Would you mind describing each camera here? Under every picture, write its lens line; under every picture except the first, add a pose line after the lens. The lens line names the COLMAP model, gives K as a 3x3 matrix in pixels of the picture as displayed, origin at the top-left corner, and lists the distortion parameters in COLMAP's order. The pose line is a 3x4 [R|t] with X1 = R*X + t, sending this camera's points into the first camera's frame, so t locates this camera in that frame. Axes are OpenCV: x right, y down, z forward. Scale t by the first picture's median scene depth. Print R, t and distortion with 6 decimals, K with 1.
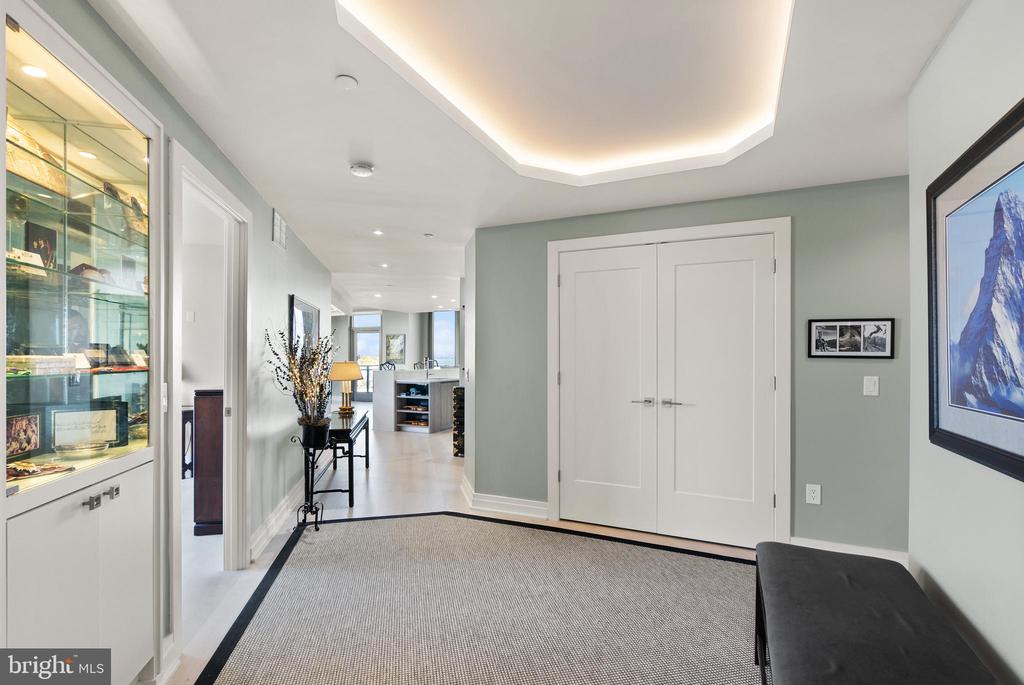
lens RADIAL K [[482.9, 0, 512.0], [0, 482.9, 342.5], [0, 0, 1]] dist [0.000654, 0.000025]
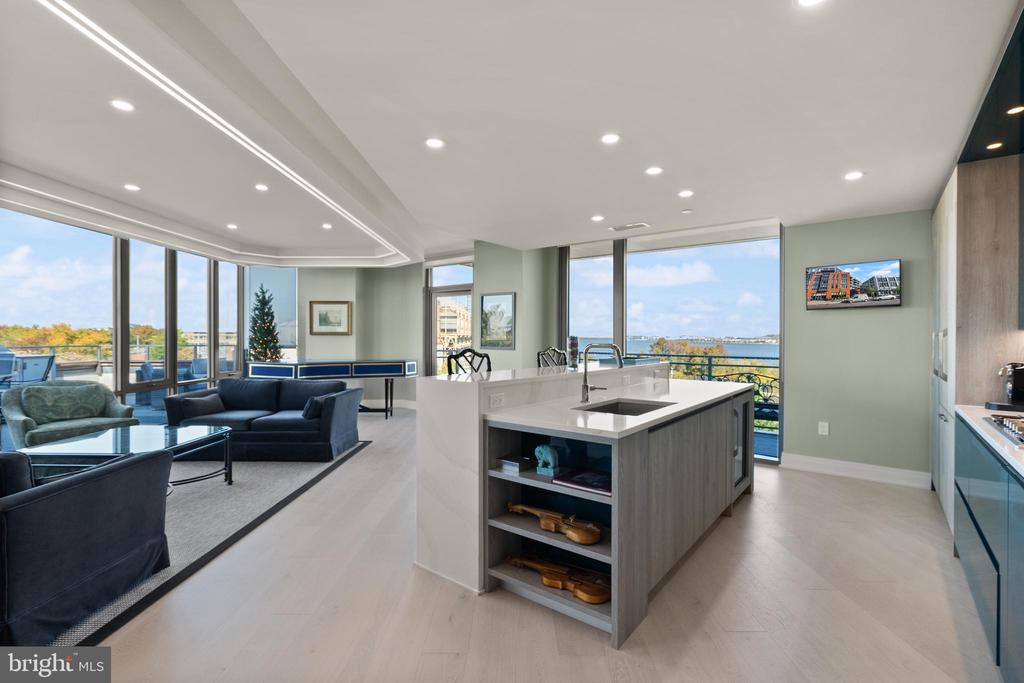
lens RADIAL K [[474.9, 0, 496.9], [0, 474.9, 337.9], [0, 0, 1]] dist [0.139407, -0.000028]
pose [[0.968635, 0.007292, -0.248380, -0.163382], [0.000636, 0.999493, 0.031822, 0.023503], [0.248486, -0.030982, 0.968140, 0.725603]]
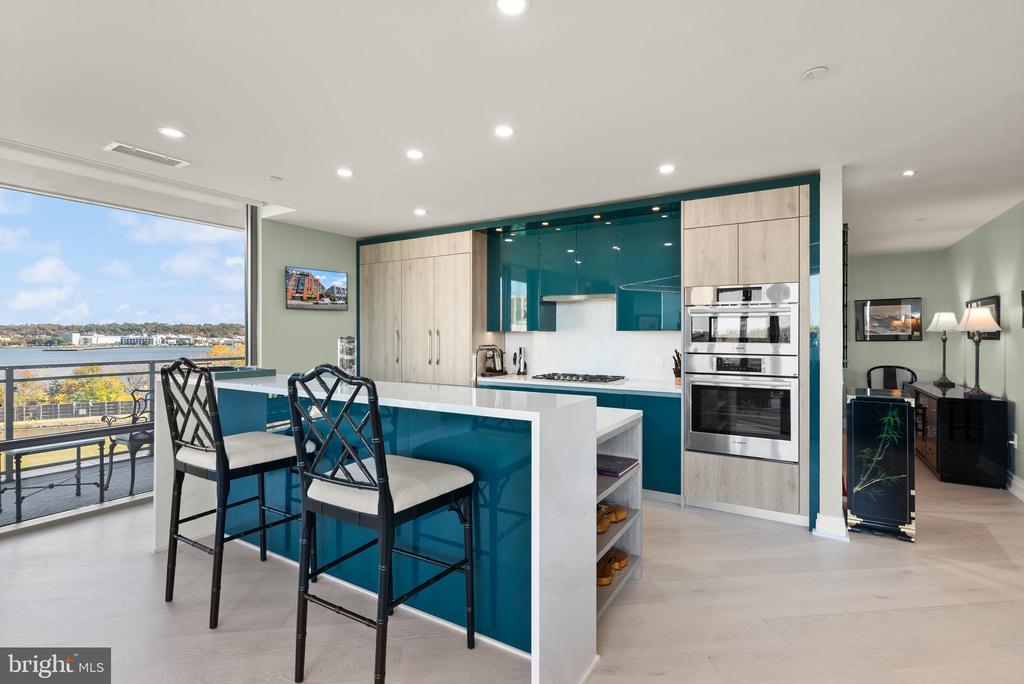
lens RADIAL K [[474.6, 0, 514.6], [0, 474.6, 334.4], [0, 0, 1]] dist [0.000385, -0.000116]
pose [[0.105518, 0.003638, 0.994411, -0.456526], [-0.024907, 0.999689, -0.001015, 0.033380], [-0.994105, -0.024661, 0.105576, 1.006120]]
